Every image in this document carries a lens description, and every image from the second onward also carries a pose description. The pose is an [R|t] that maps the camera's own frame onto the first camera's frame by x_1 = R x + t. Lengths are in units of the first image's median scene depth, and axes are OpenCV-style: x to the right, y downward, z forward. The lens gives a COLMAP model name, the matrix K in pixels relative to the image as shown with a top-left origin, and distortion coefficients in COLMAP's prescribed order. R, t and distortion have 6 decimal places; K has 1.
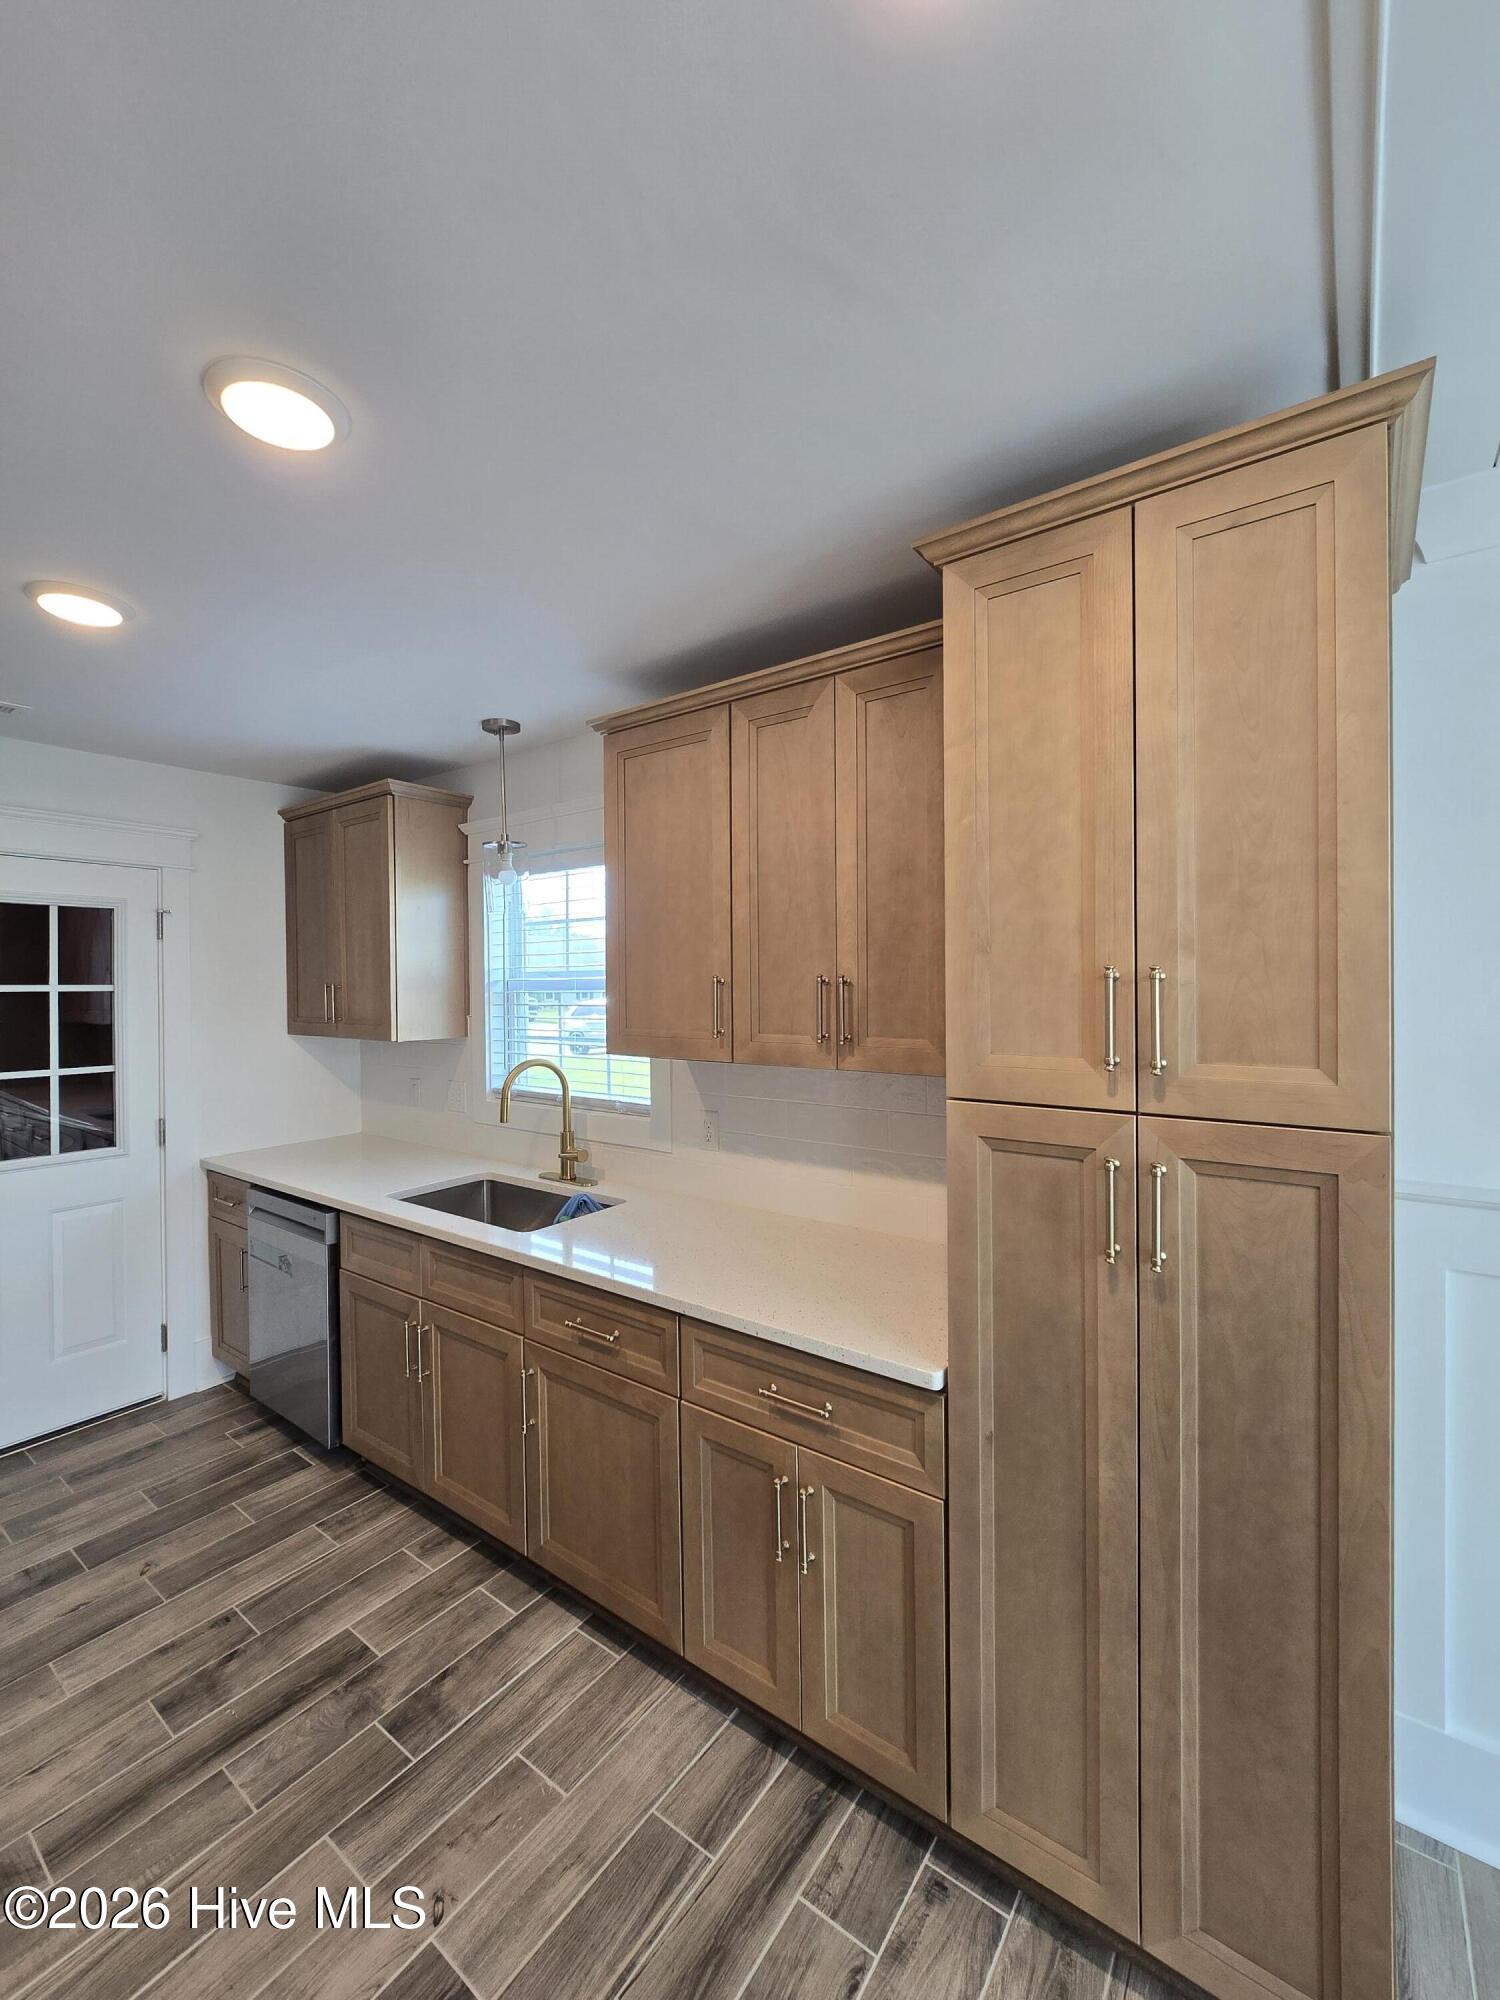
lens RADIAL K [[814.2, 0, 752.9], [0, 814.2, 1002.3], [0, 0, 1]] dist [0.002848, 0.001078]
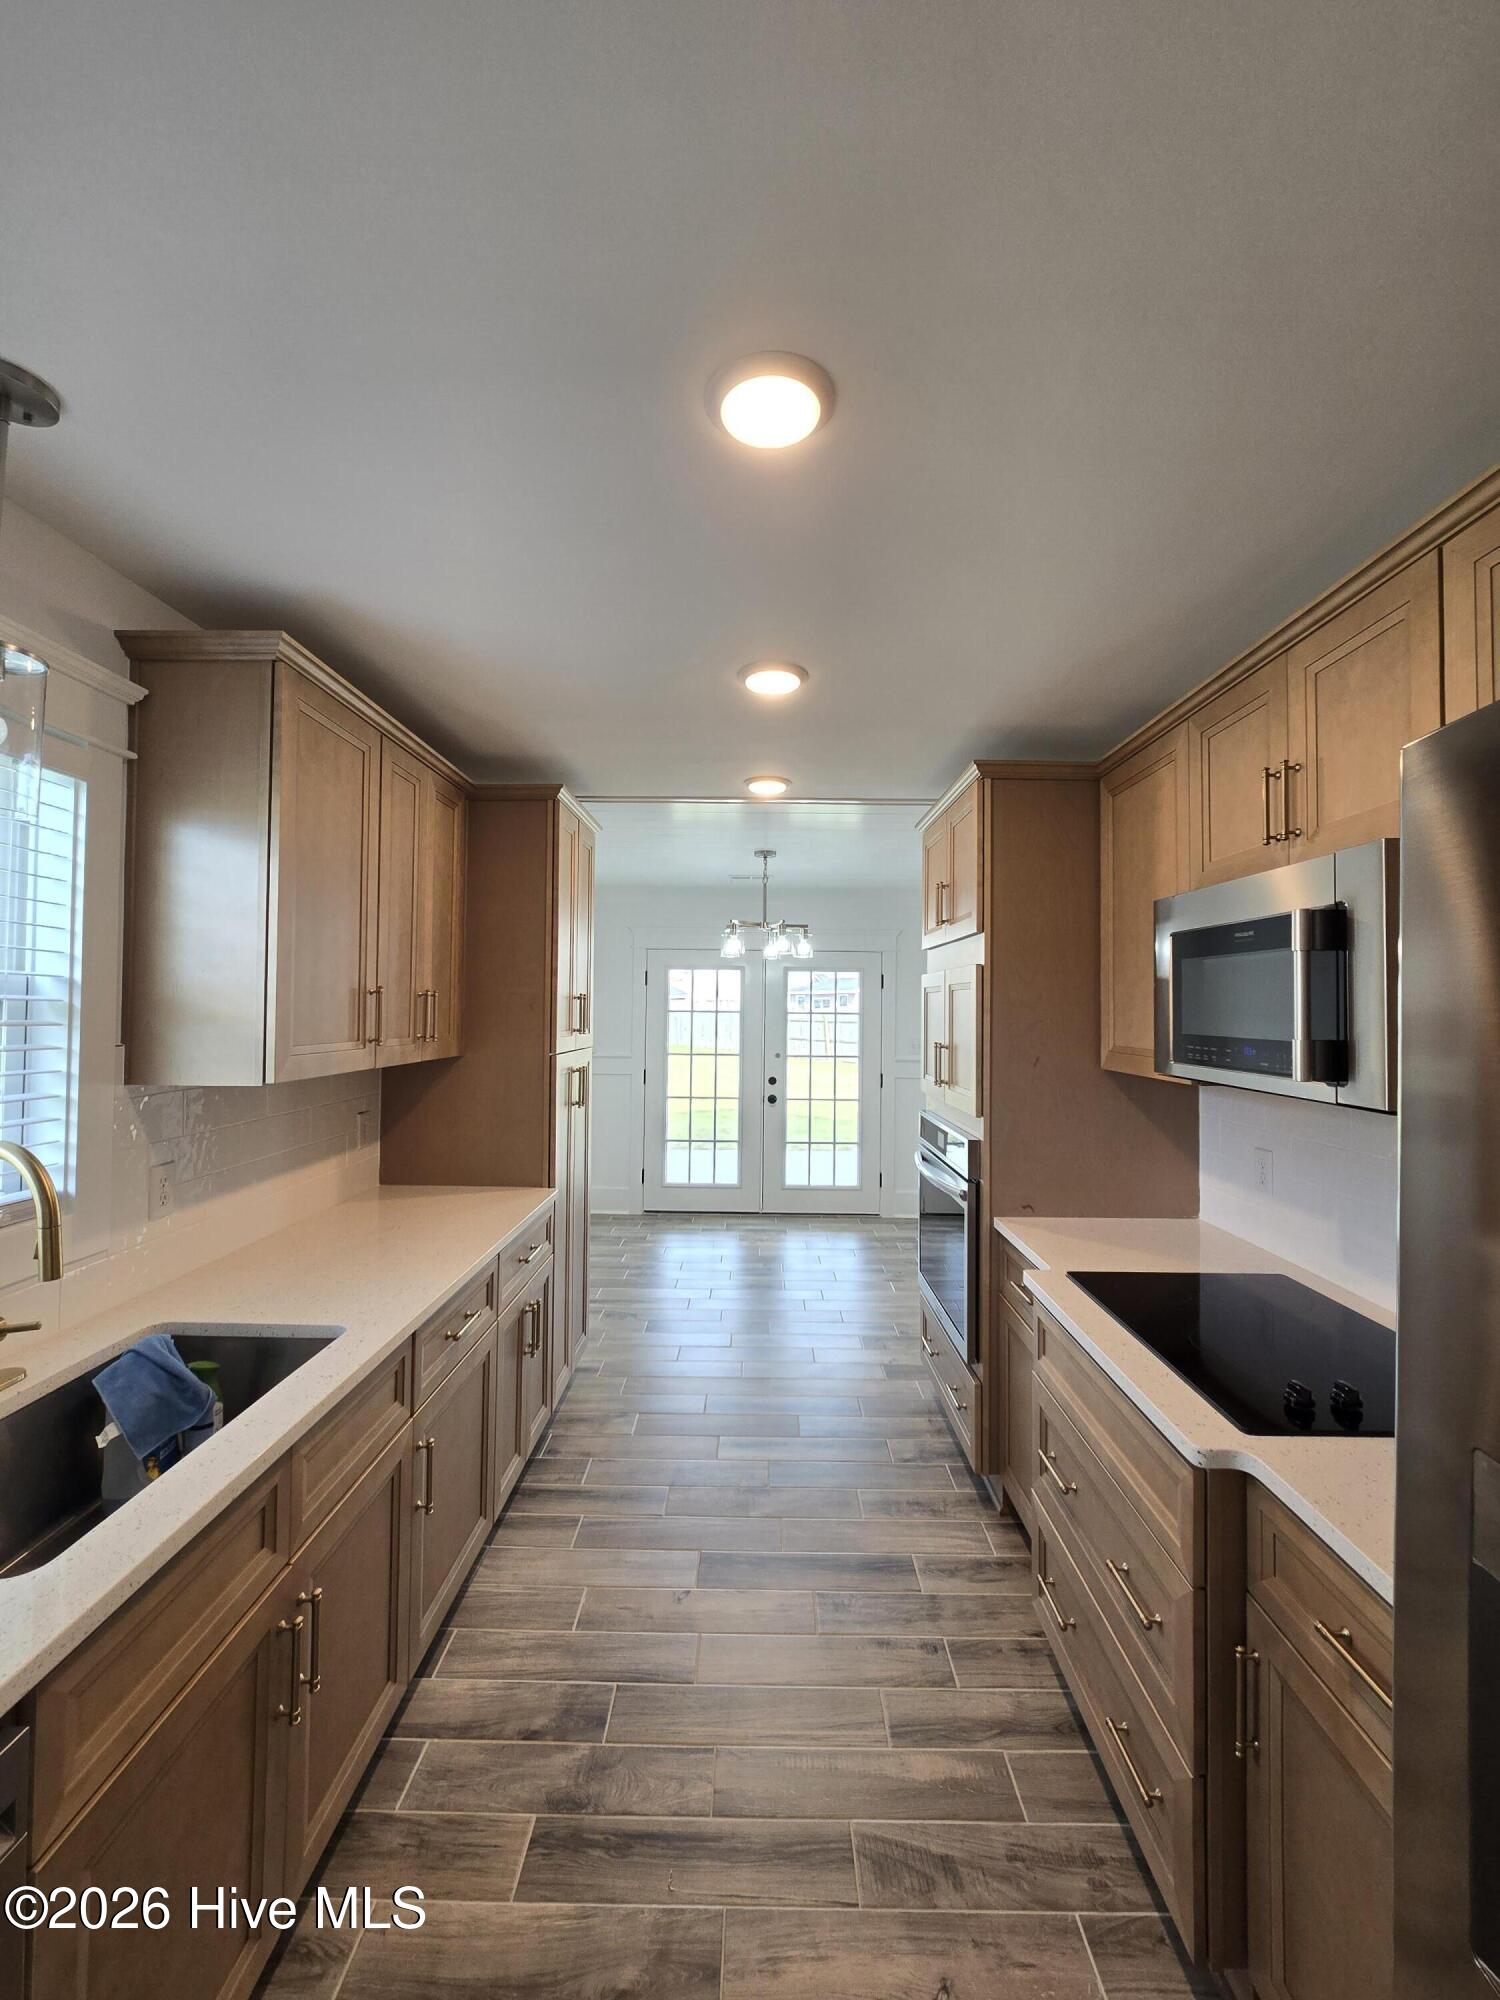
lens RADIAL K [[814.2, 0, 747.9], [0, 814.2, 997.7], [0, 0, 1]] dist [0.002848, 0.001078]
pose [[-0.579089, 0.018824, 0.815047, -1.298441], [0.004862, 0.999795, -0.019637, 0.009664], [-0.815250, -0.007409, -0.579062, 1.352392]]
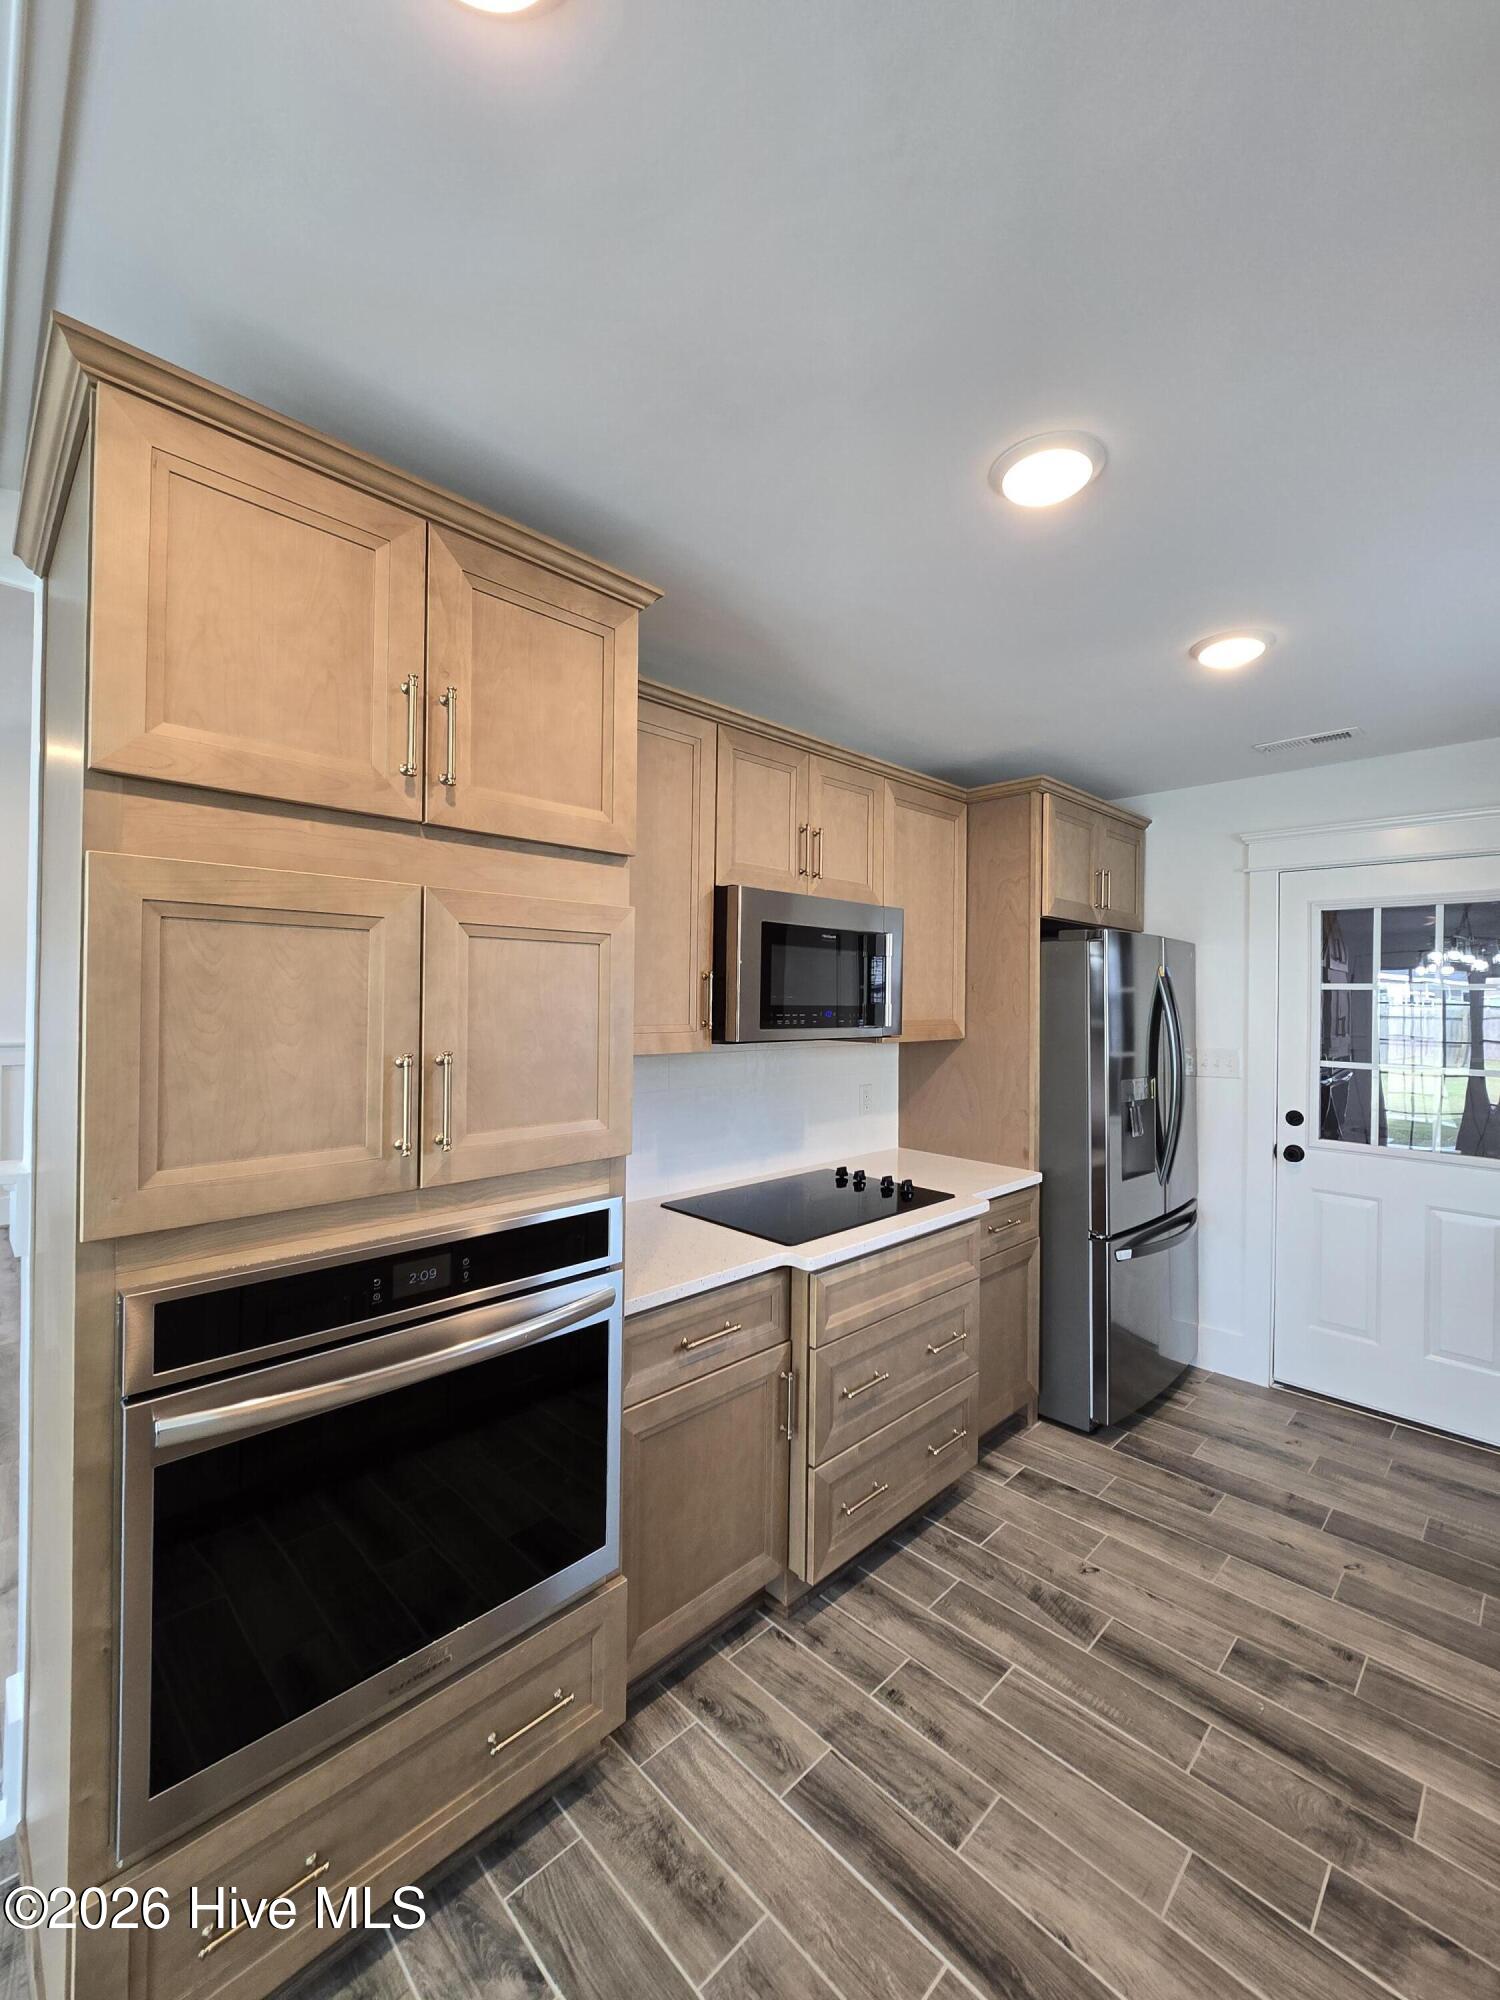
lens RADIAL K [[814.2, 0, 763.7], [0, 814.2, 1003.5], [0, 0, 1]] dist [0.002848, 0.001078]
pose [[-0.150389, 0.003421, -0.988621, 0.412897], [-0.019146, 0.999796, 0.006373, 0.019322], [0.988441, 0.019887, -0.150293, 0.513190]]
